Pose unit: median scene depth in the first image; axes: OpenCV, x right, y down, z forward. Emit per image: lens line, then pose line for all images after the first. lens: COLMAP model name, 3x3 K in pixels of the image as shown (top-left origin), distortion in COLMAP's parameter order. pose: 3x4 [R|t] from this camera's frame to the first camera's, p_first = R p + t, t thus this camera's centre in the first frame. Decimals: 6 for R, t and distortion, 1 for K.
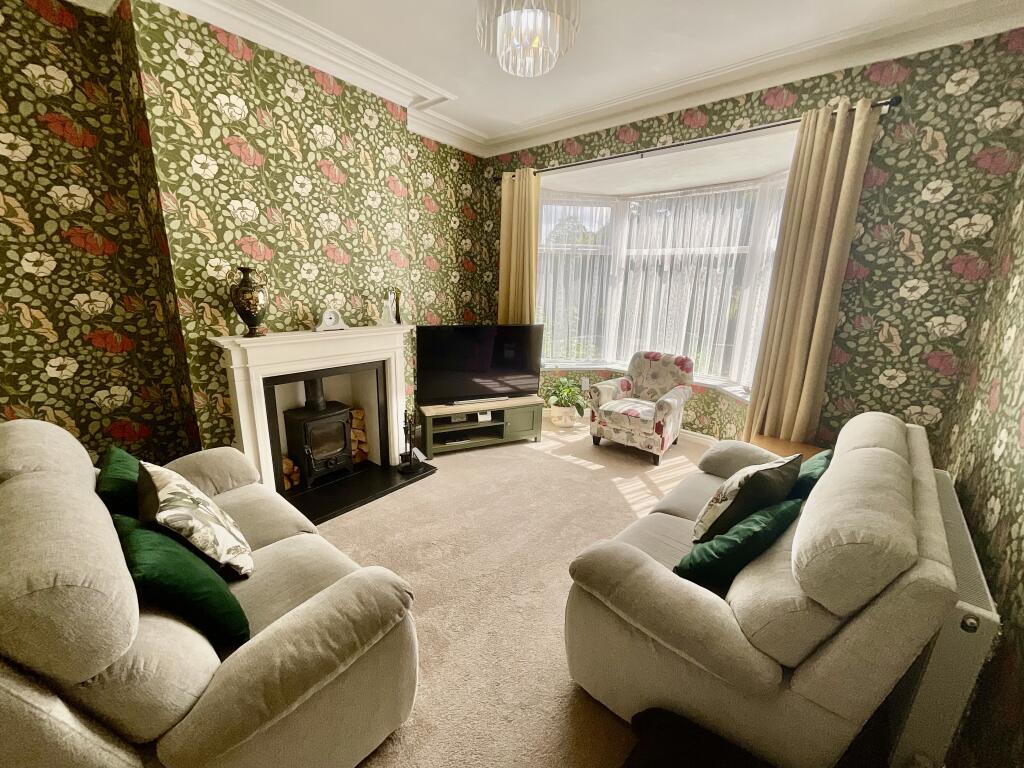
lens RADIAL K [[413.0, 0, 511.3], [0, 413.0, 384.0], [0, 0, 1]] dist [-0.001213, 0.000668]
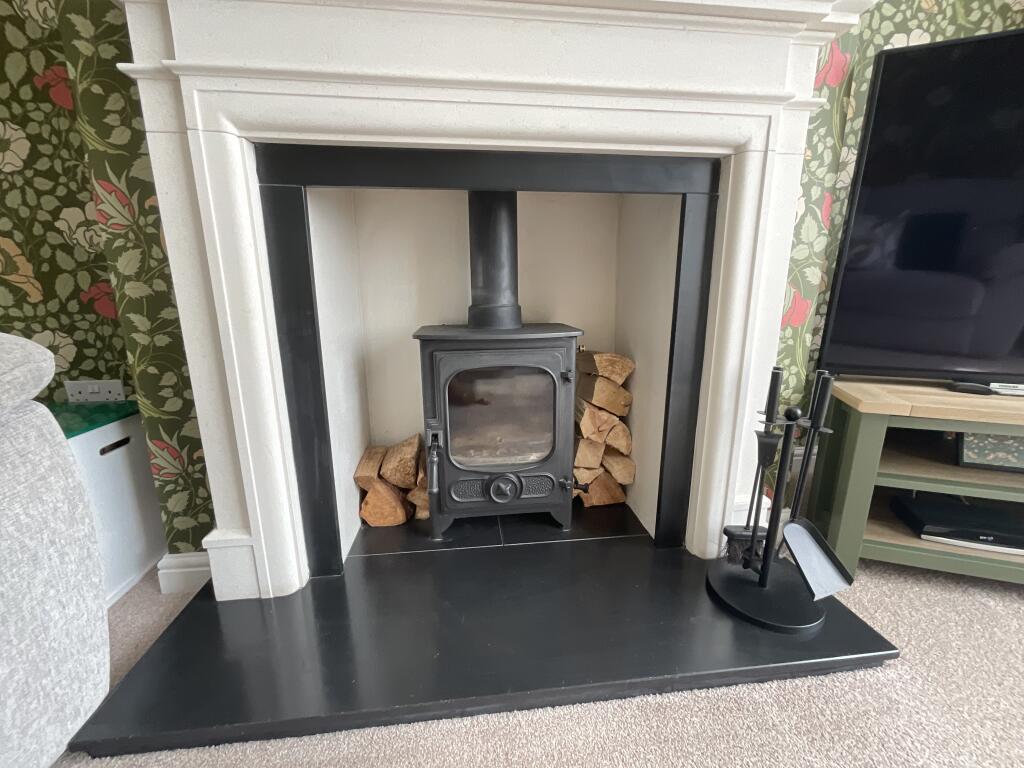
lens RADIAL K [[413.0, 0, 510.0], [0, 413.0, 382.0], [0, 0, 1]] dist [-0.001213, 0.000668]
pose [[0.704337, 0.123886, -0.698972, -0.189149], [-0.141245, 0.989423, 0.033036, 0.084664], [0.695672, 0.075458, 0.714386, 0.687729]]
